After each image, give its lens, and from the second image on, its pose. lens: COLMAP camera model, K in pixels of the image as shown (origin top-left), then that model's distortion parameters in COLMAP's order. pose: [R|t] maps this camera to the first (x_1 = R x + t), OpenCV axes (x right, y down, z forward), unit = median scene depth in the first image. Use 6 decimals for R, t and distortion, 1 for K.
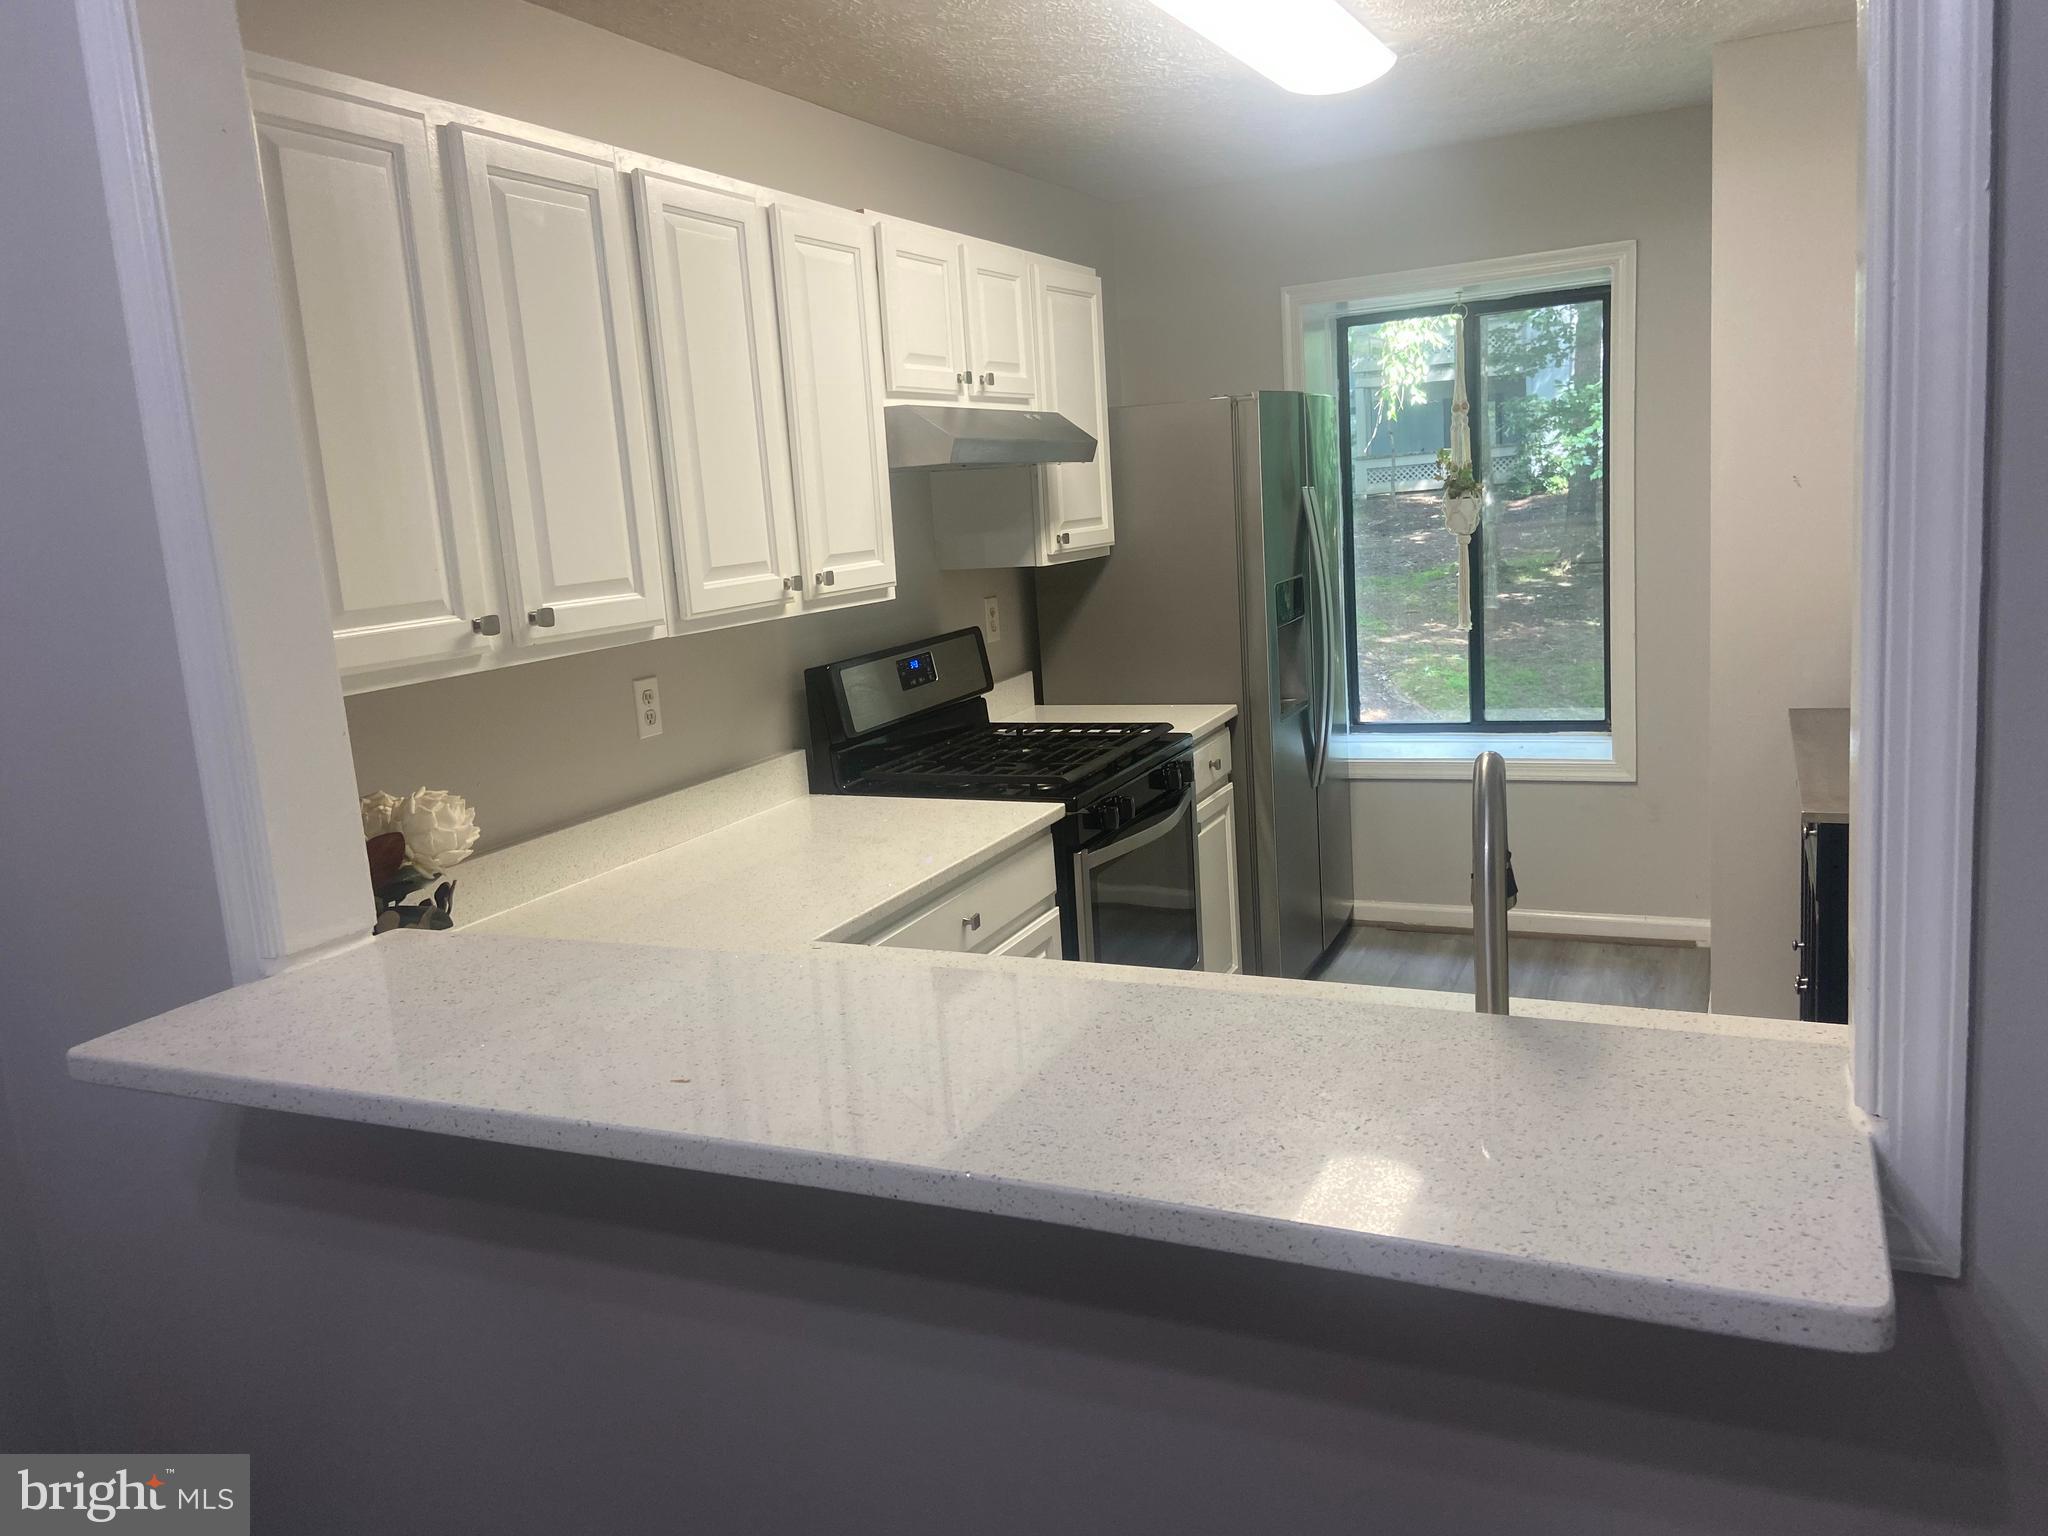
lens RADIAL K [[1562.4, 0, 1024.5], [0, 1562.4, 754.6], [0, 0, 1]] dist [0.120972, -0.160835]
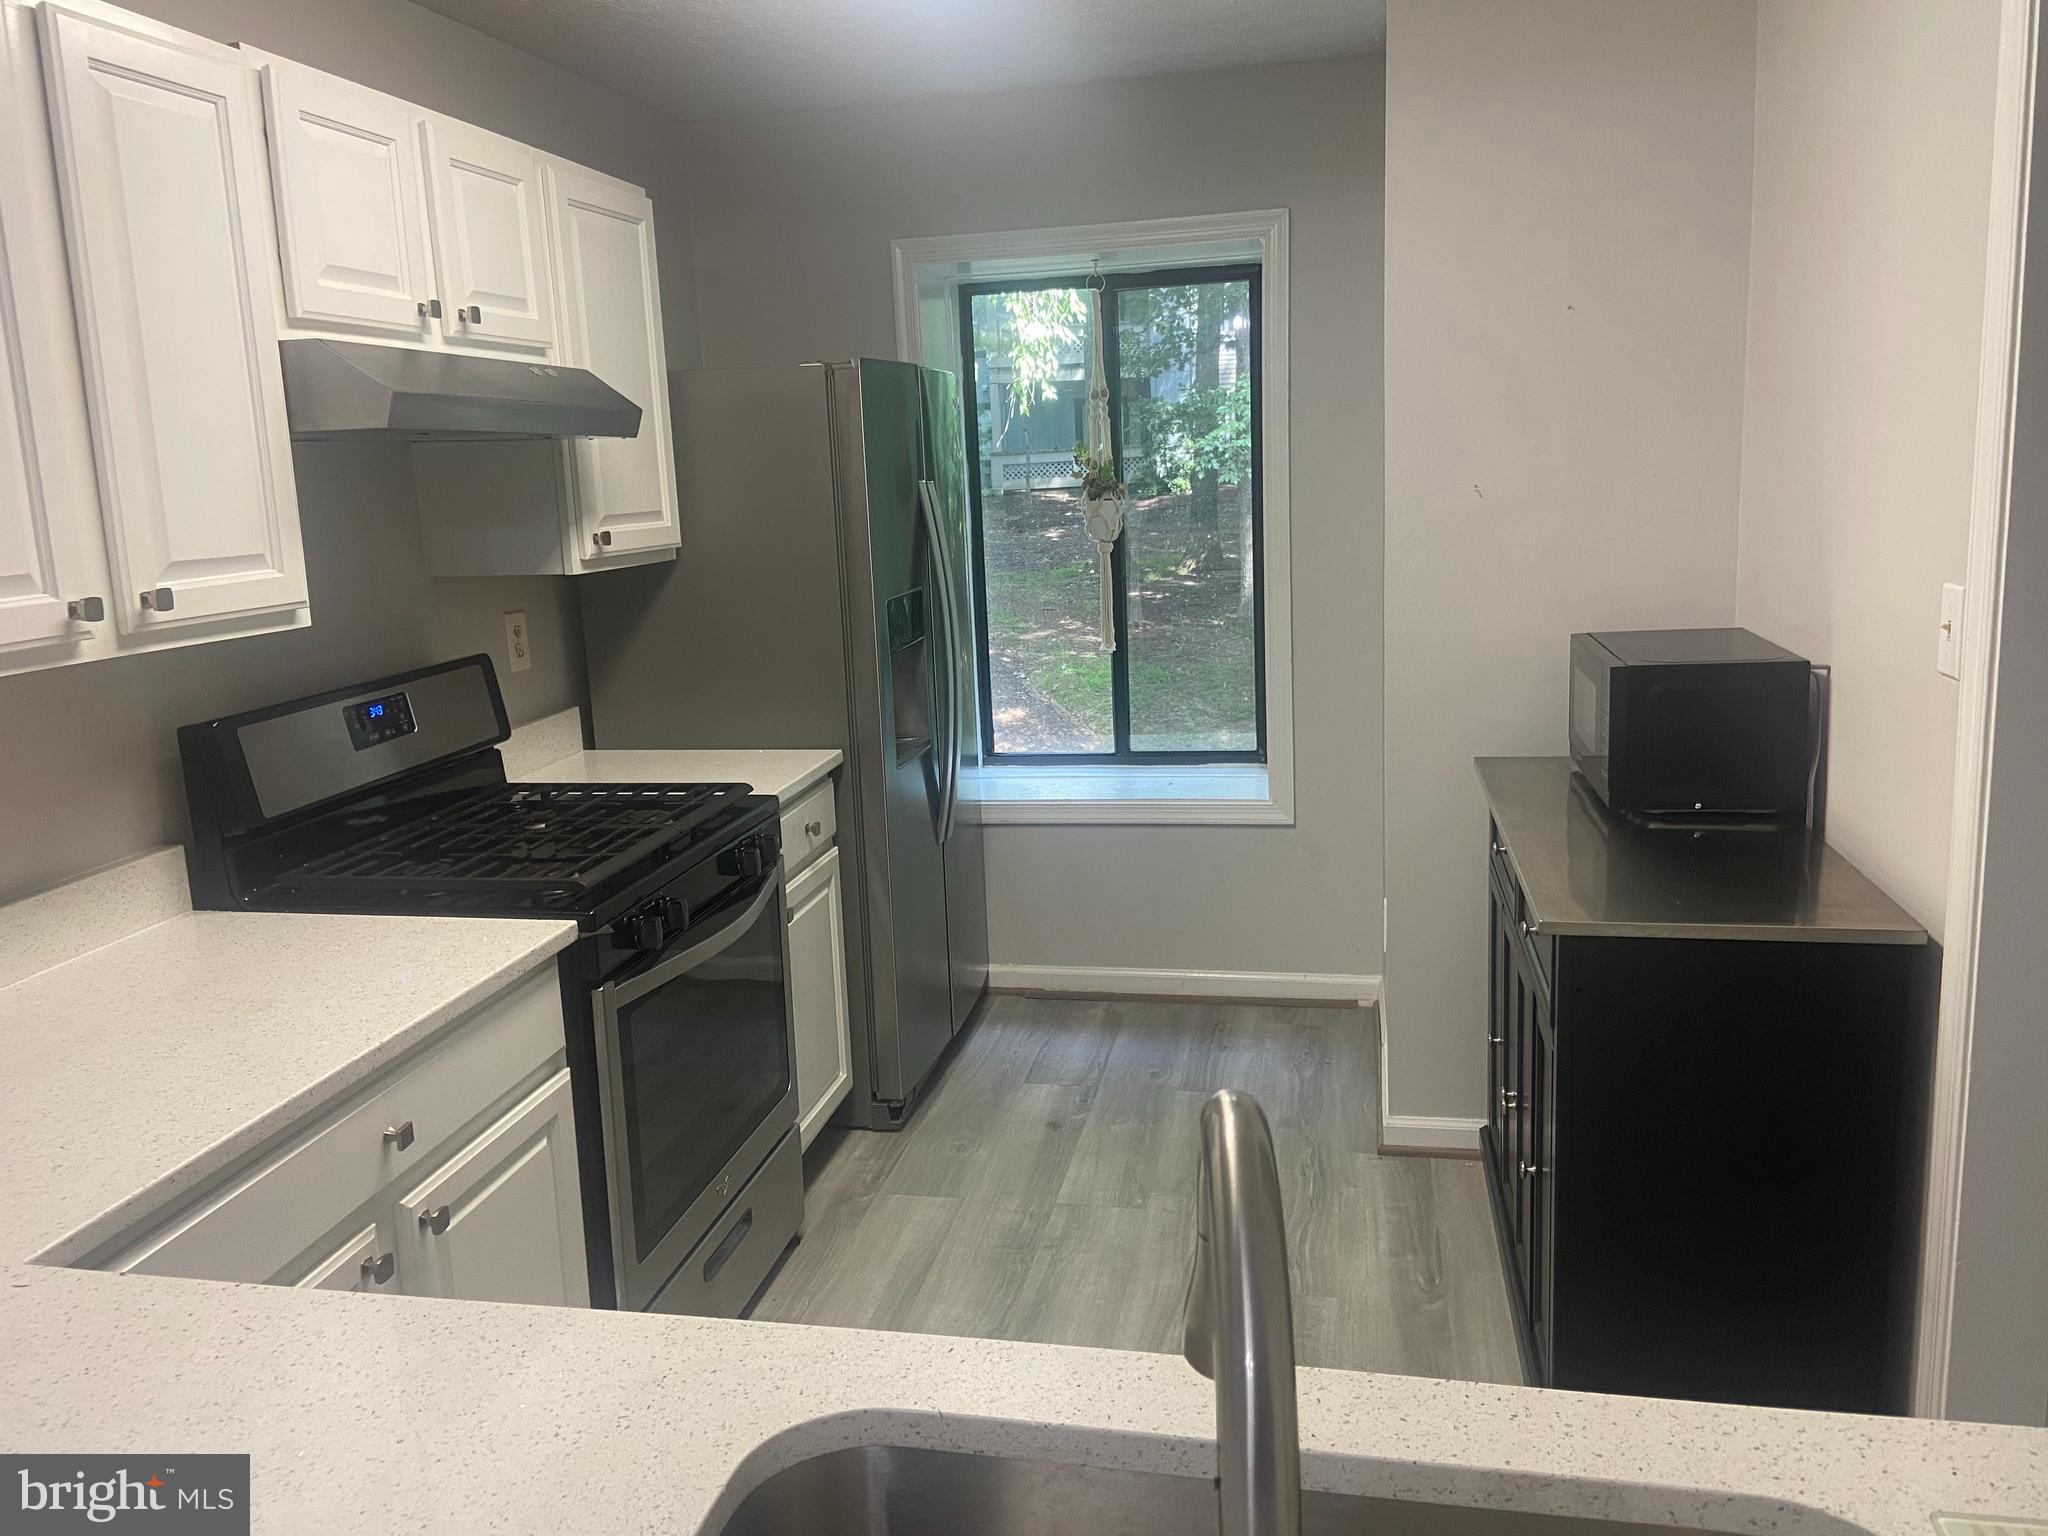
lens RADIAL K [[1562.4, 0, 1024.5], [0, 1562.4, 754.6], [0, 0, 1]] dist [0.120972, -0.160835]
pose [[0.974714, -0.014056, 0.223014, 0.049096], [0.012718, 0.999891, 0.007432, -0.034890], [-0.223094, -0.004408, 0.974787, 0.202691]]
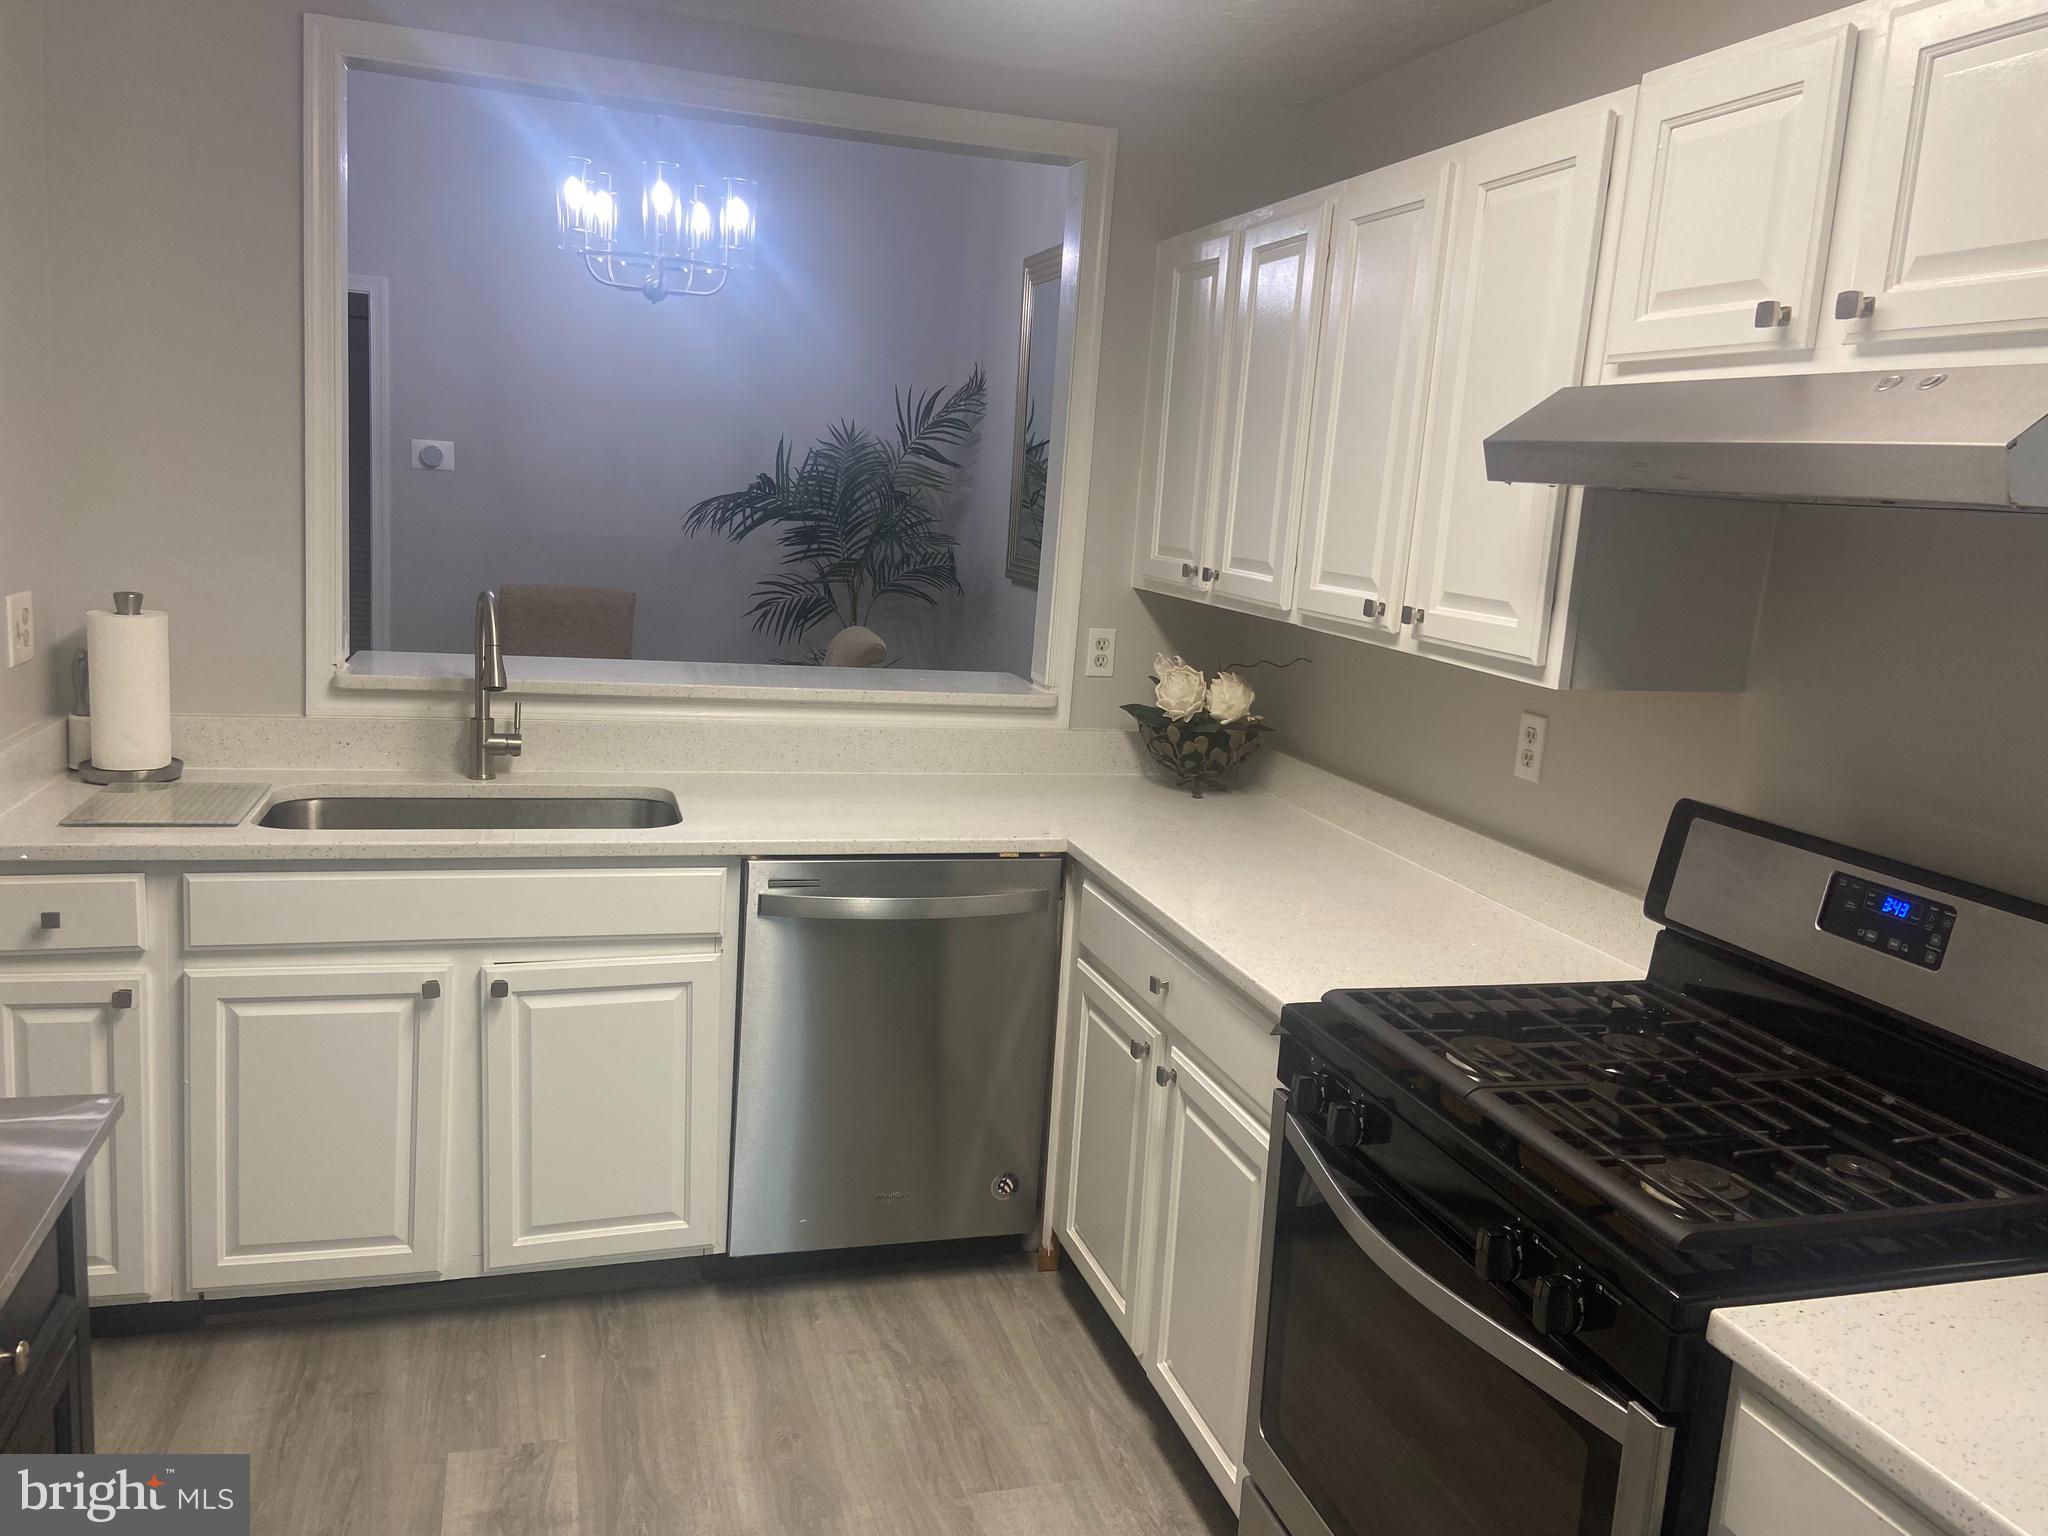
lens RADIAL K [[1563.4, 0, 1022.3], [0, 1563.4, 743.5], [0, 0, 1]] dist [0.123804, -0.165689]
pose [[-0.754817, 0.123529, -0.644199, 0.388854], [-0.128156, 0.935406, 0.329532, -0.204405], [0.643295, 0.331294, -0.690229, 1.015039]]
